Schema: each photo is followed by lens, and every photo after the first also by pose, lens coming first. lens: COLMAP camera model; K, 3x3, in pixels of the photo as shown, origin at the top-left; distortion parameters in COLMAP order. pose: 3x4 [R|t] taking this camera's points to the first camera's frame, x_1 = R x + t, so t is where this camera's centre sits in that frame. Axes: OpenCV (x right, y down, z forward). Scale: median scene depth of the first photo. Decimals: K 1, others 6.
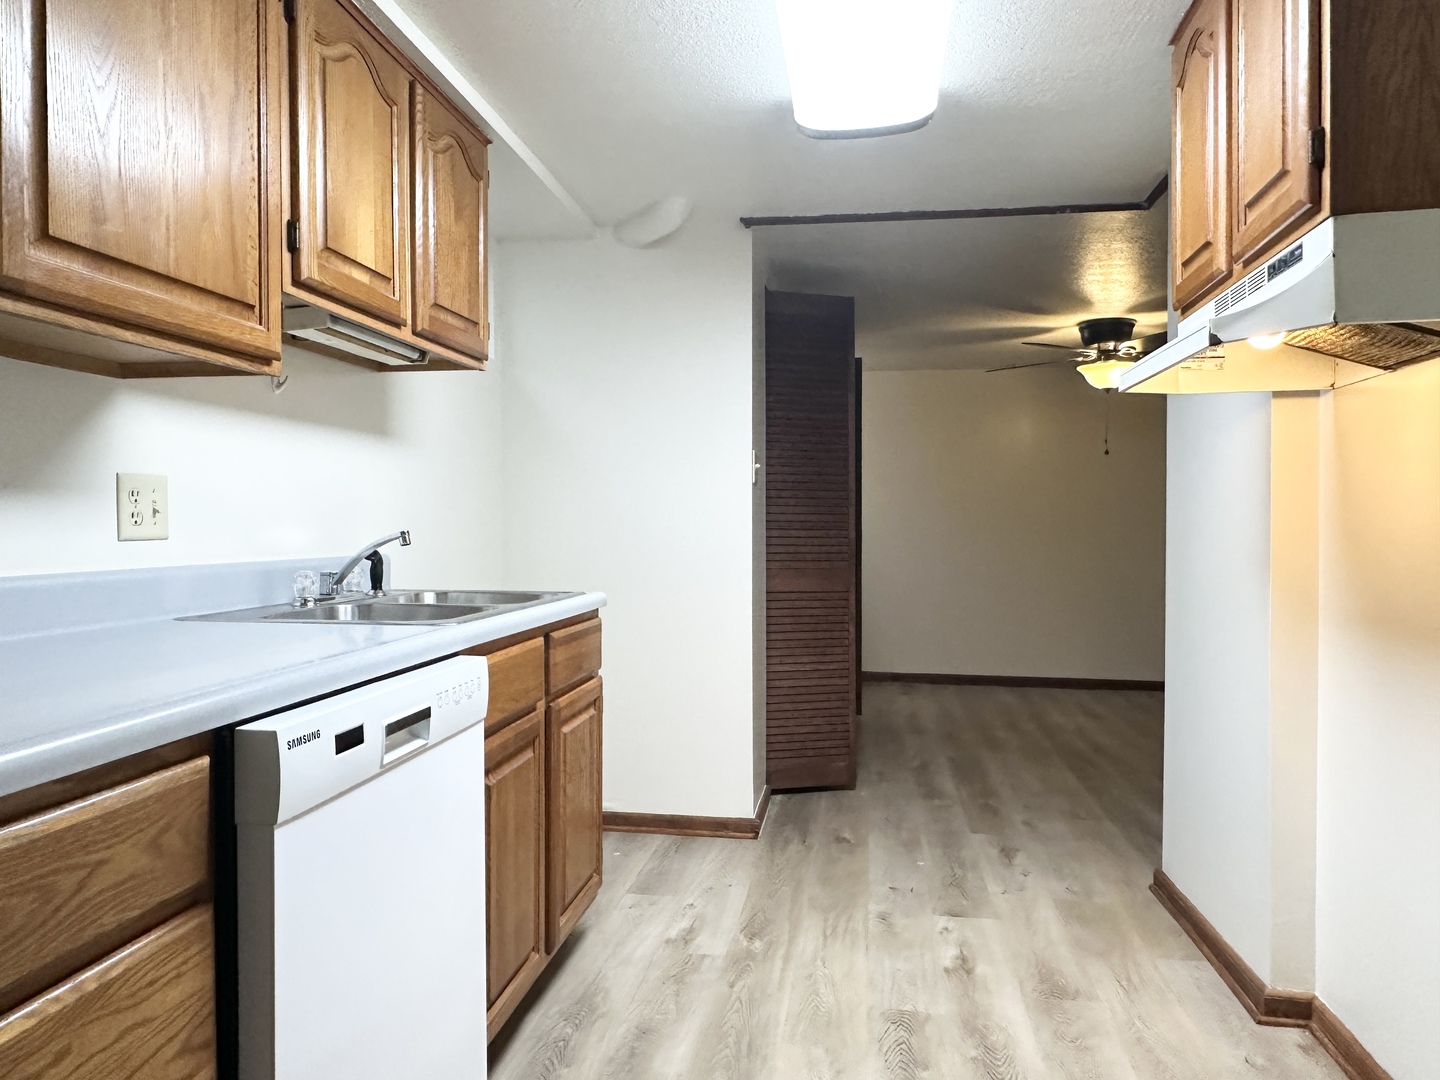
lens RADIAL K [[964.1, 0, 717.0], [0, 964.1, 538.7], [0, 0, 1]] dist [0.006770, -0.003152]
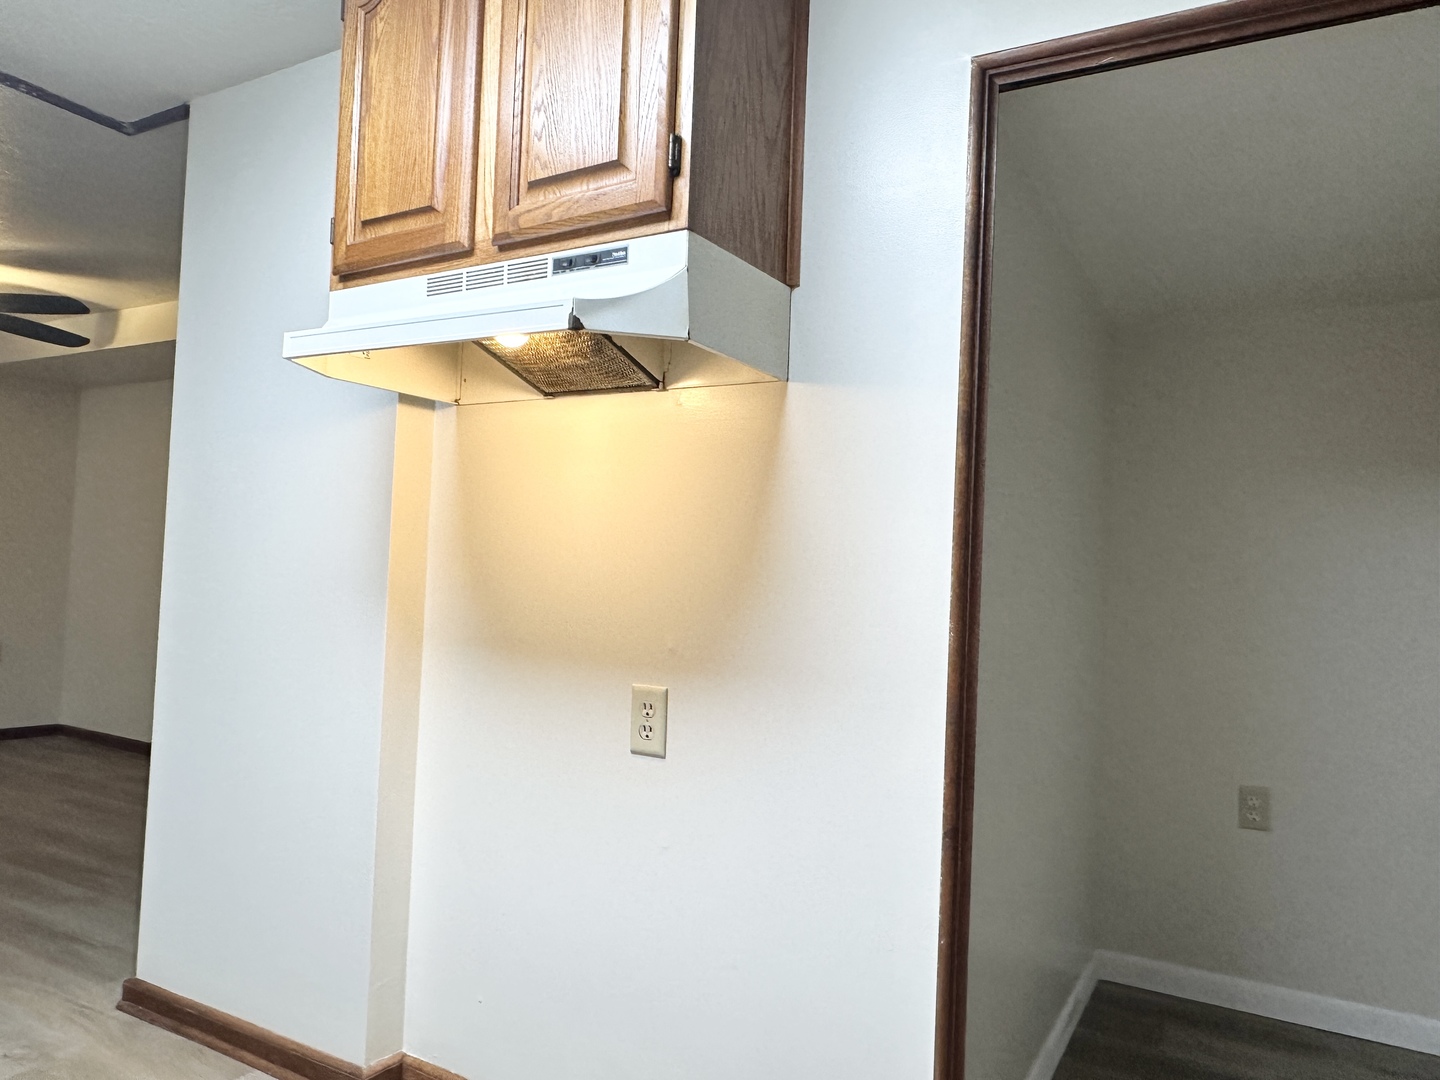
lens RADIAL K [[964.1, 0, 720.5], [0, 964.1, 543.5], [0, 0, 1]] dist [0.006770, -0.003152]
pose [[0.355713, 0.049956, 0.933259, -0.162038], [-0.032976, 0.998620, -0.040886, 0.014653], [-0.934013, -0.016232, 0.356869, 0.404460]]
